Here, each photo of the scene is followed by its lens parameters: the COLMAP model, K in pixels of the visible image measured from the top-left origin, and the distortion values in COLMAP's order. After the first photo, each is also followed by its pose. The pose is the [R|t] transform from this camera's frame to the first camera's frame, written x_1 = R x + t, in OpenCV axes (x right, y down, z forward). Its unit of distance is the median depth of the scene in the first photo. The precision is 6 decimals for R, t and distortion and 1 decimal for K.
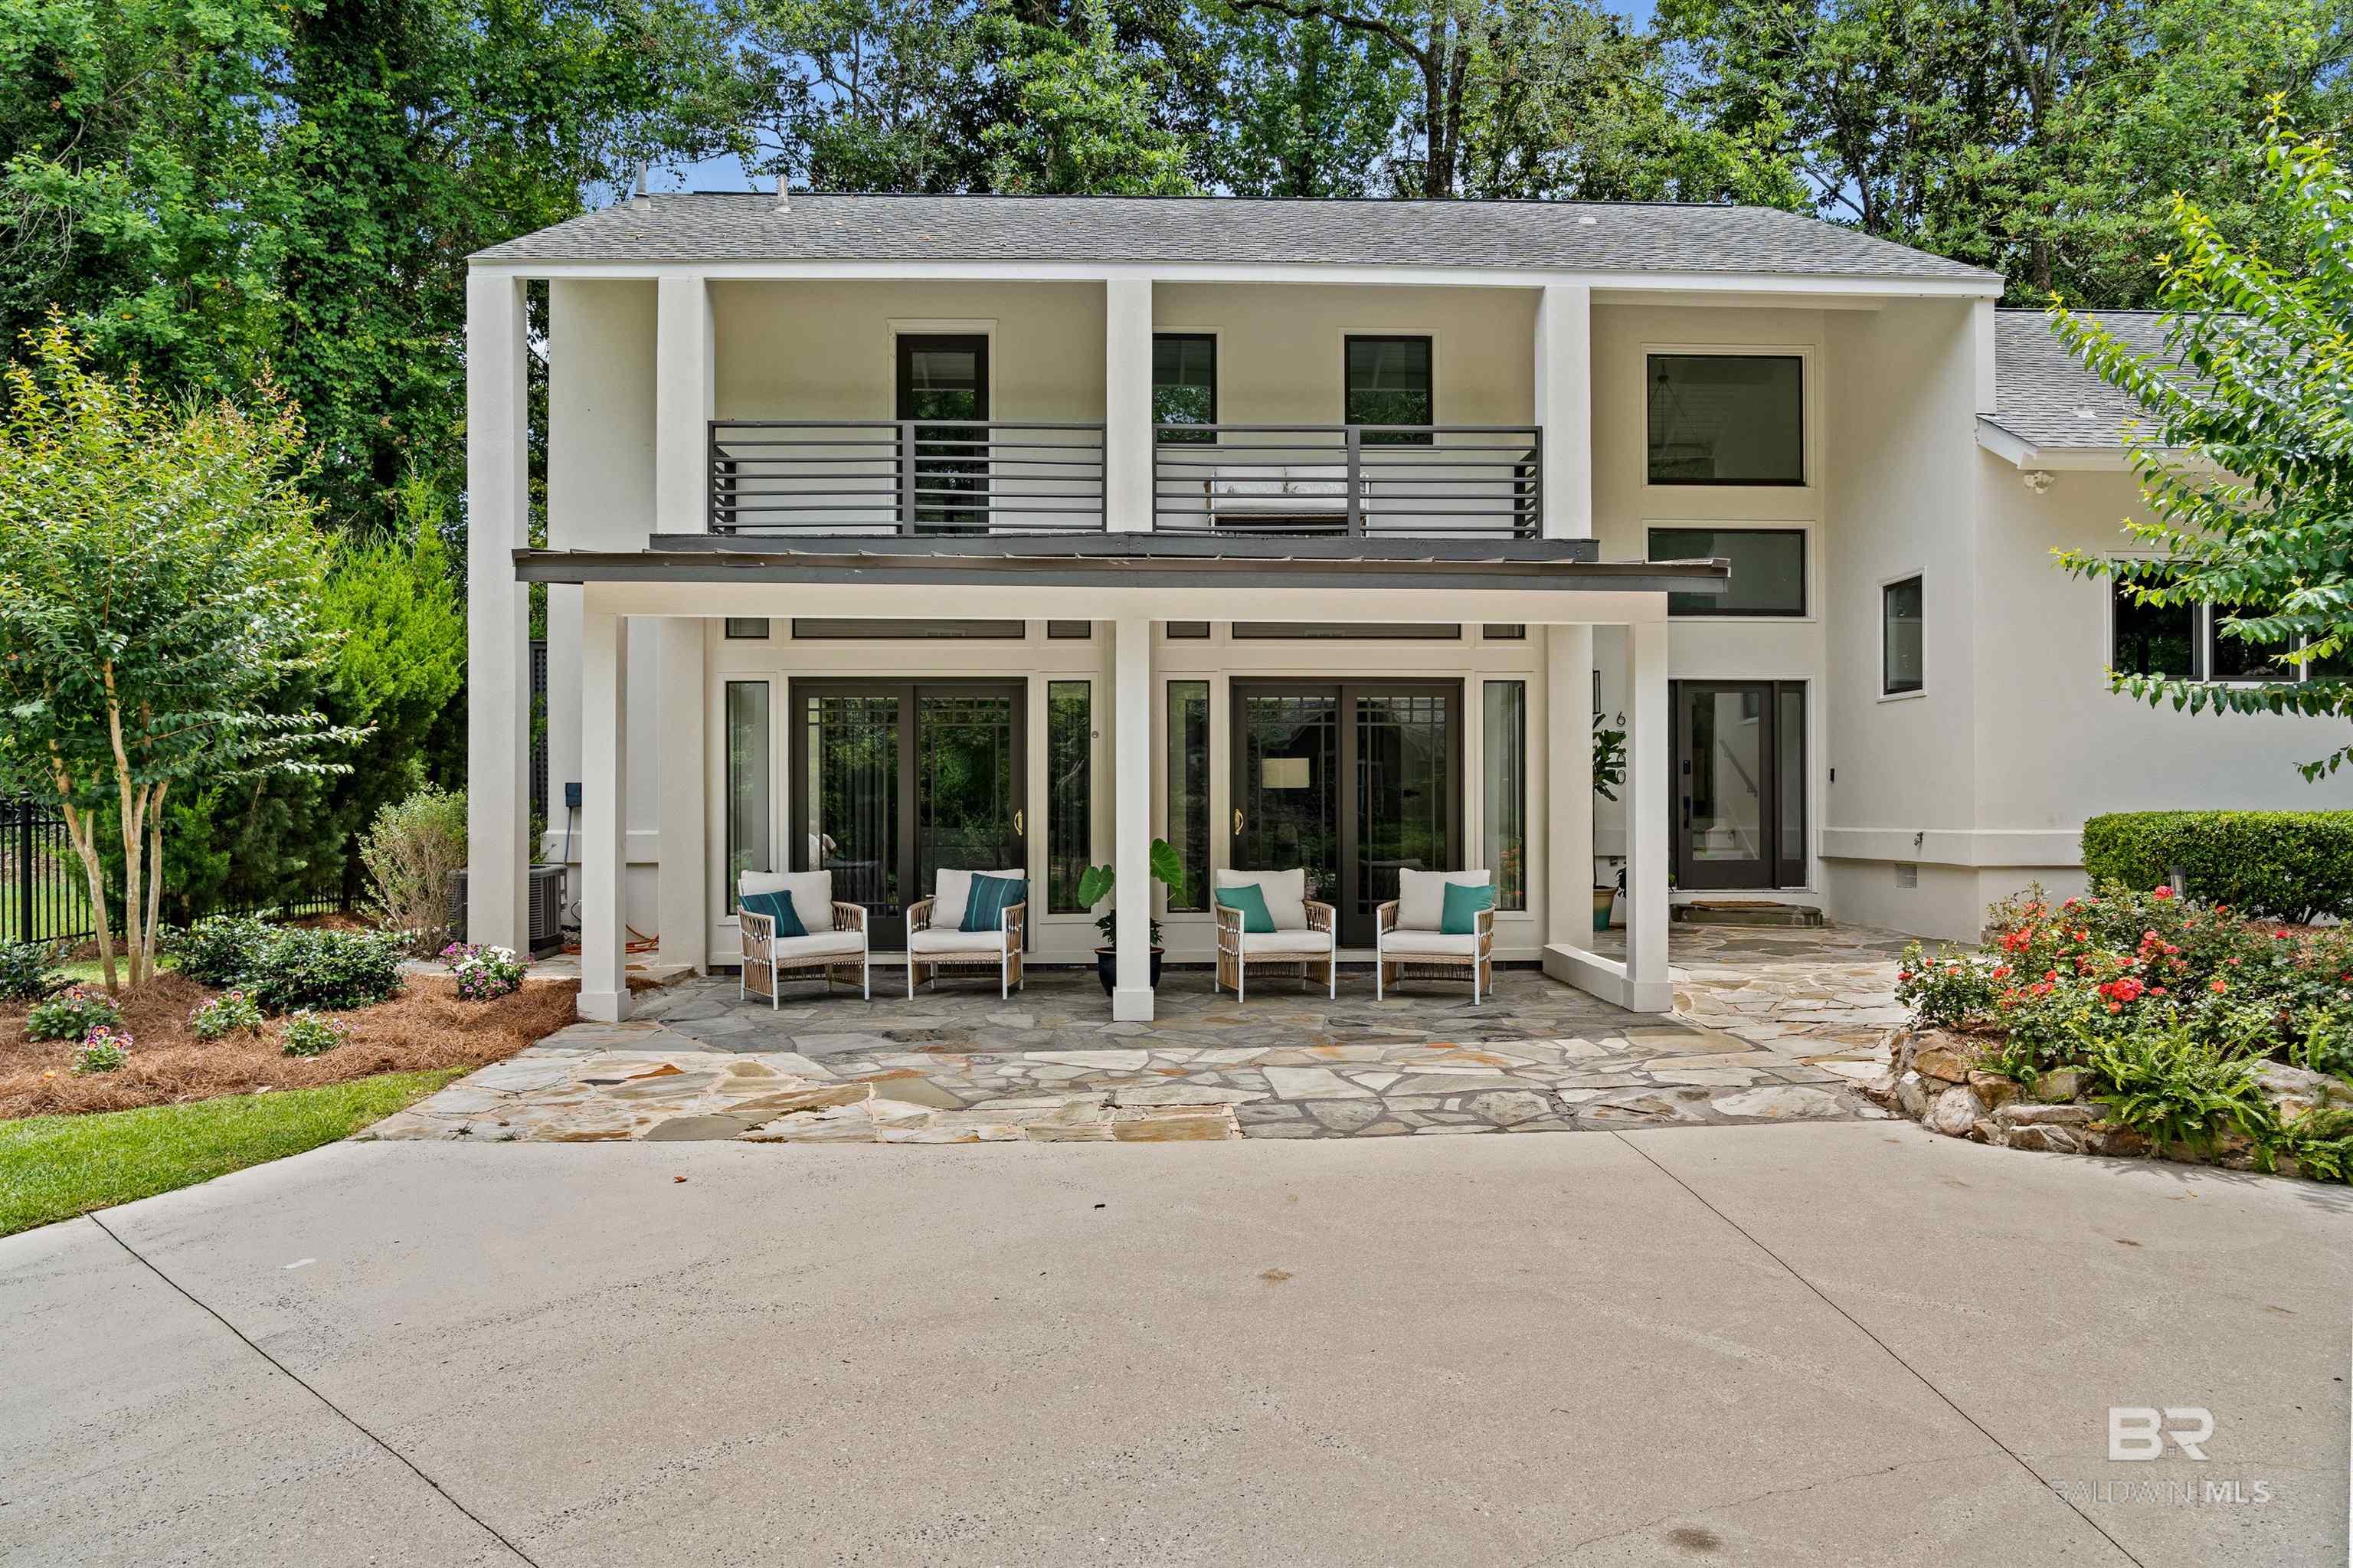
lens RADIAL K [[1604.9, 0, 1184.5], [0, 1604.9, 791.5], [0, 0, 1]] dist [-0.009248, 0.004522]
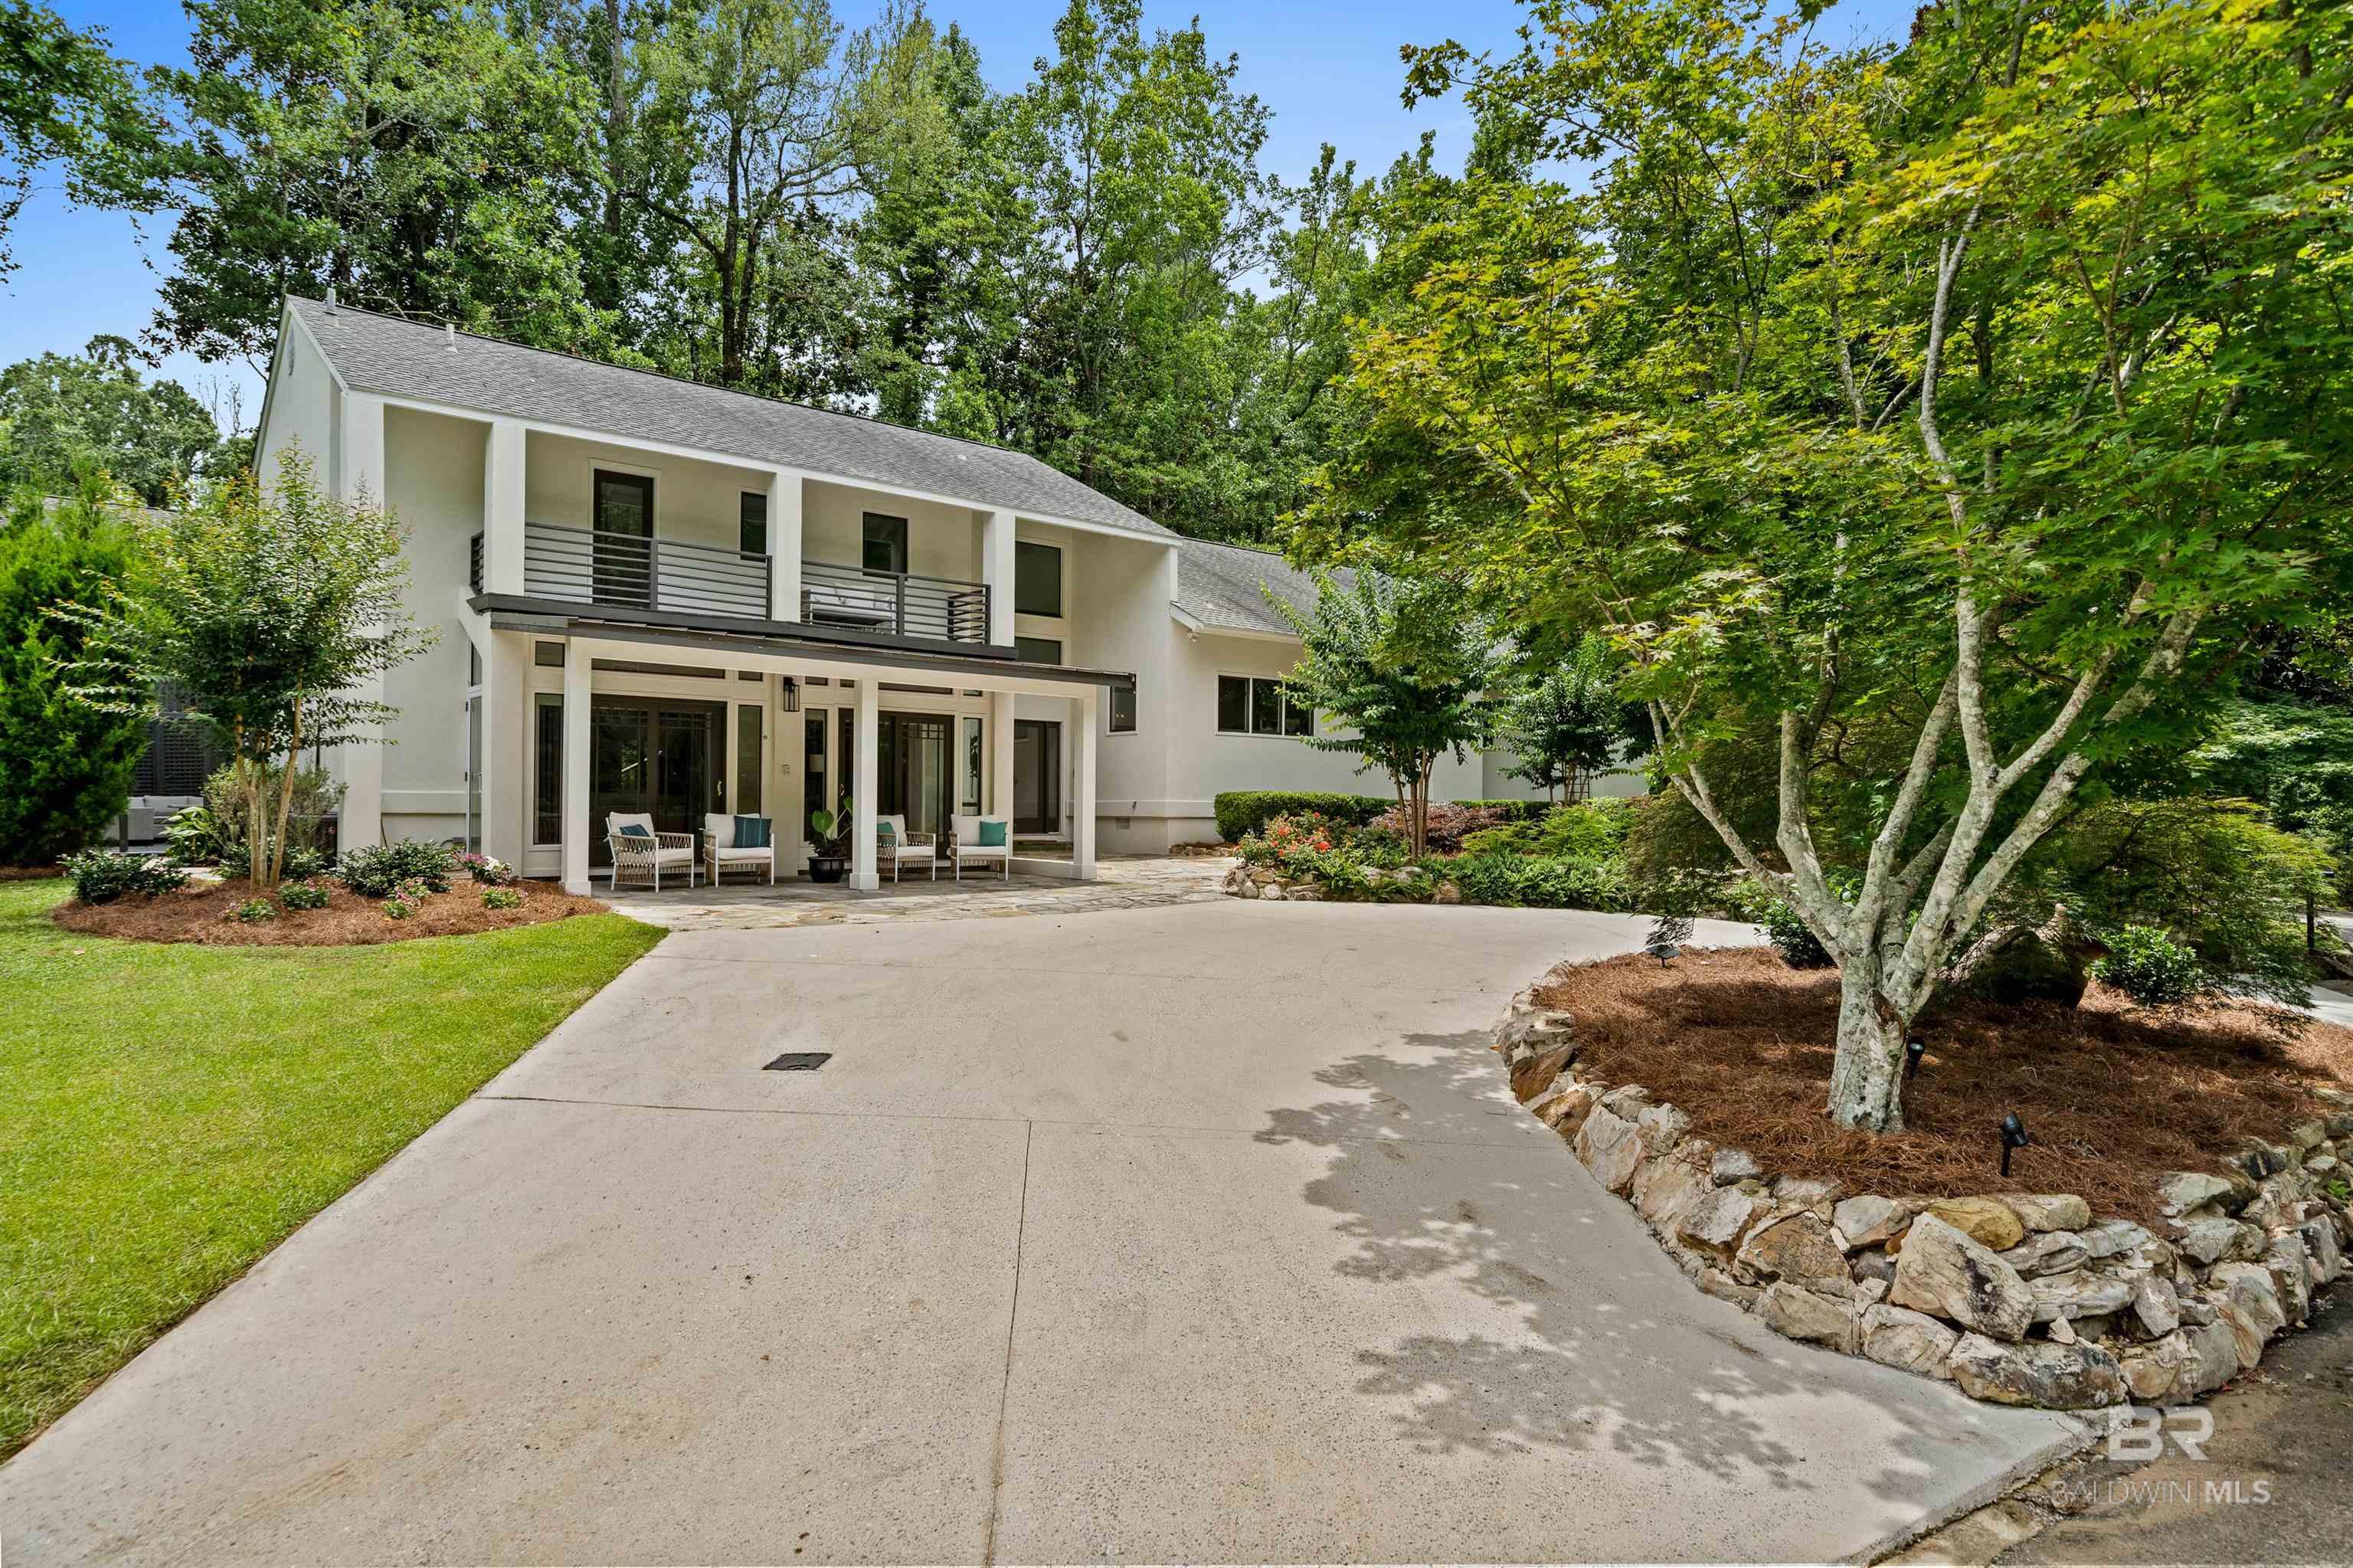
lens RADIAL K [[1282.8, 0, 1173.0], [0, 1282.8, 811.8], [0, 0, 1]] dist [0.006252, -0.000722]
pose [[0.794463, 0.005748, 0.607286, -0.549953], [-0.015898, 0.999809, 0.011335, 0.021779], [-0.607105, -0.018660, 0.794403, -0.357767]]
